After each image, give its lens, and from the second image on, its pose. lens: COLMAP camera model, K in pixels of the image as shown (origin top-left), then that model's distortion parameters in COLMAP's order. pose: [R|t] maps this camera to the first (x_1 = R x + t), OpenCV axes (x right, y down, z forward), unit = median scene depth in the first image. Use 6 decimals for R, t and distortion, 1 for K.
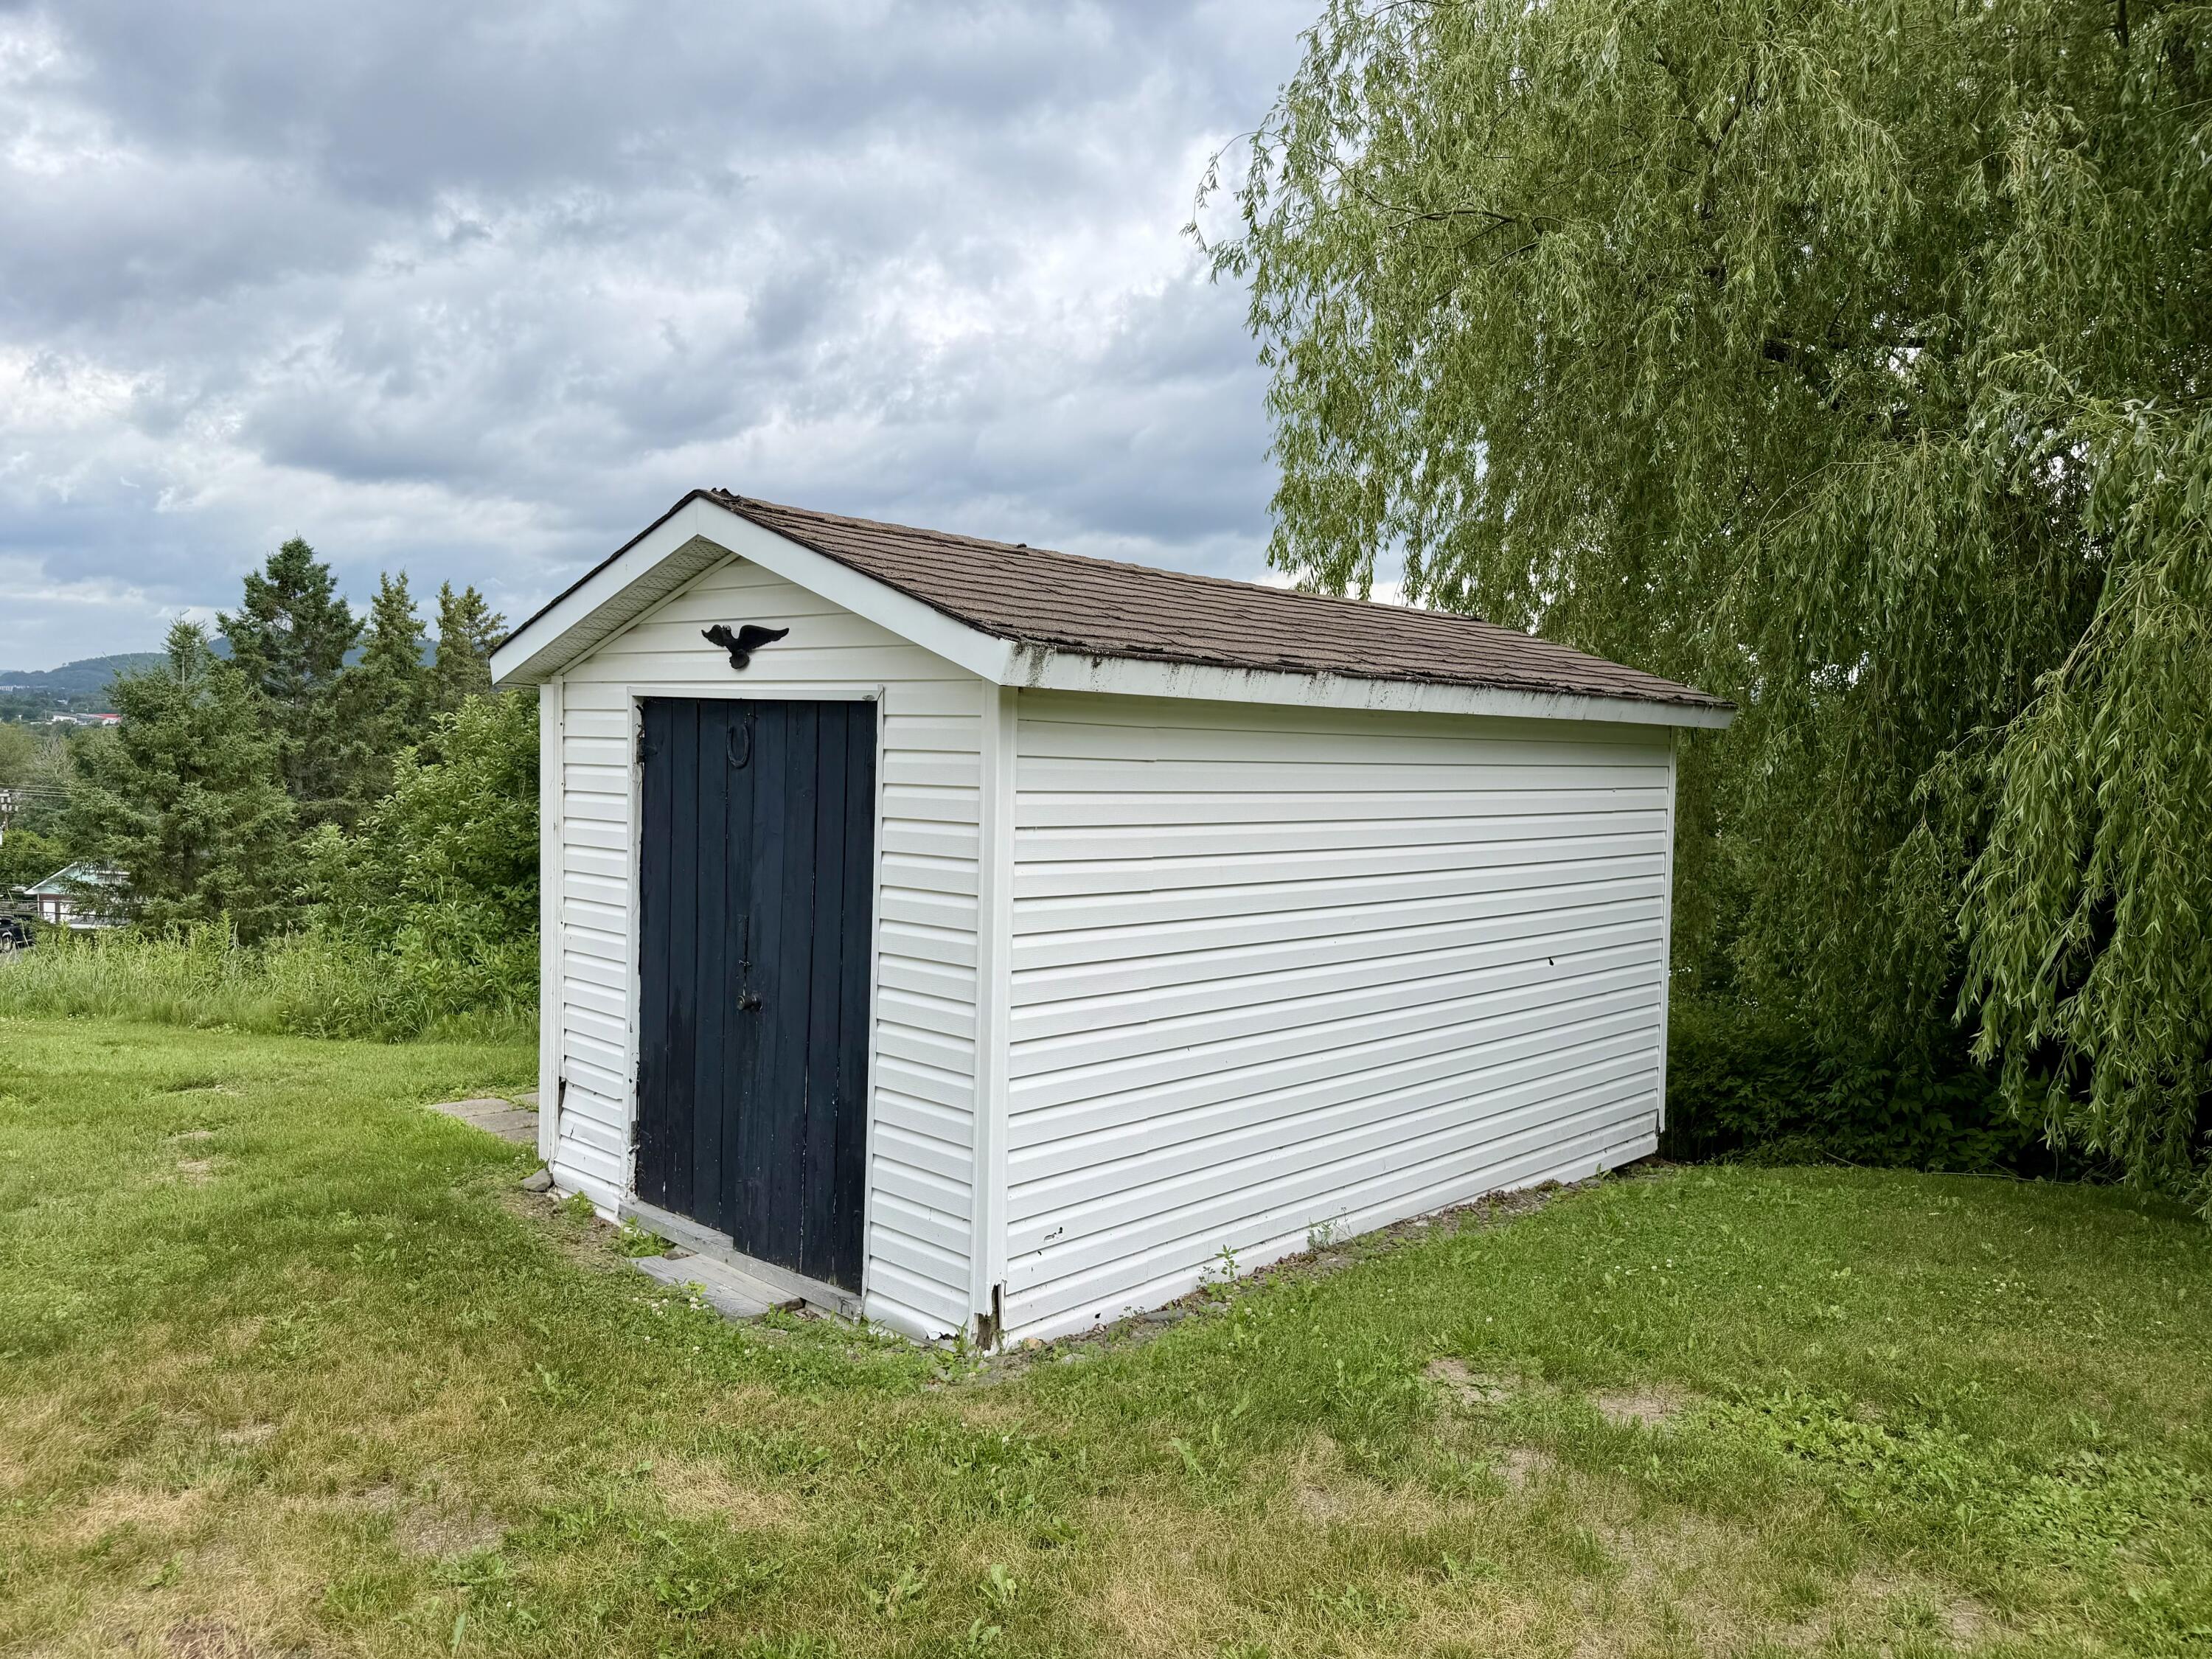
lens RADIAL K [[1529.0, 0, 1106.0], [0, 1529.0, 829.5], [0, 0, 1]] dist [0.062435, -0.001148]
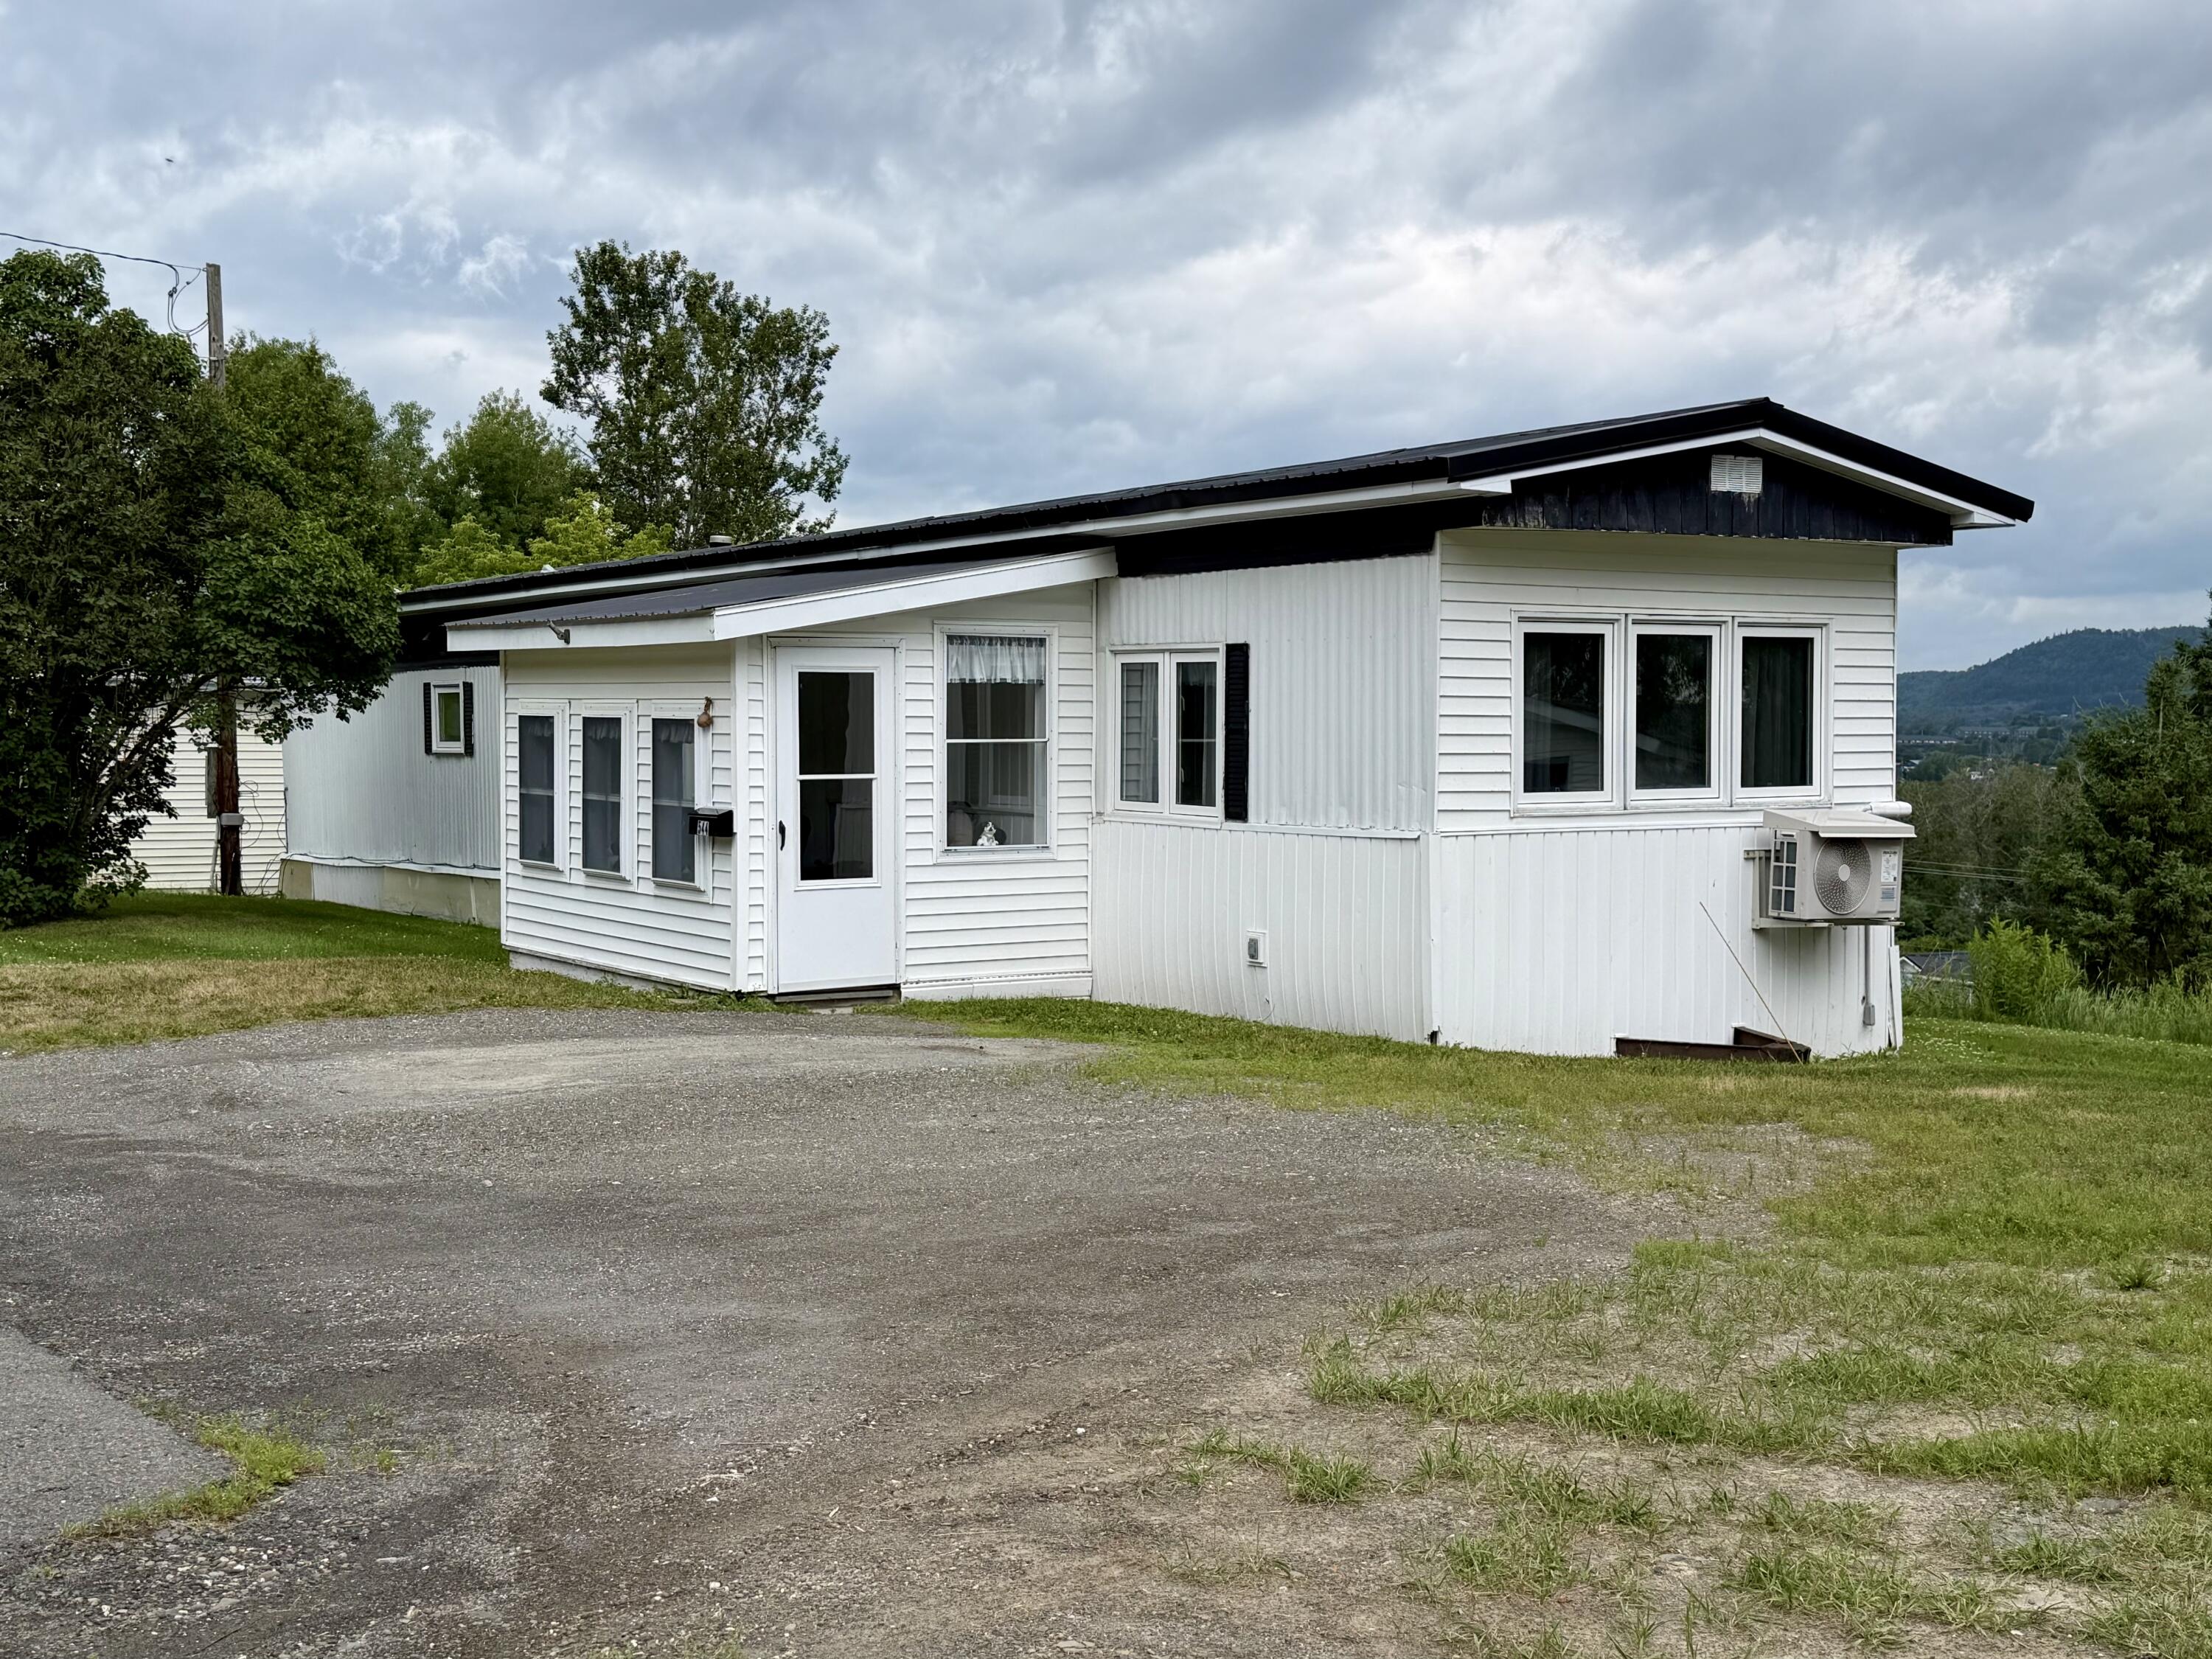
lens RADIAL K [[2593.1, 0, 1106.0], [0, 2593.1, 829.5], [0, 0, 1]] dist [0.138284, 0.020990]
pose [[0.666740, 0.014601, -0.745147, 0.406690], [-0.049252, 0.998486, -0.024504, 0.095827], [0.743661, 0.053038, 0.666450, -1.684771]]
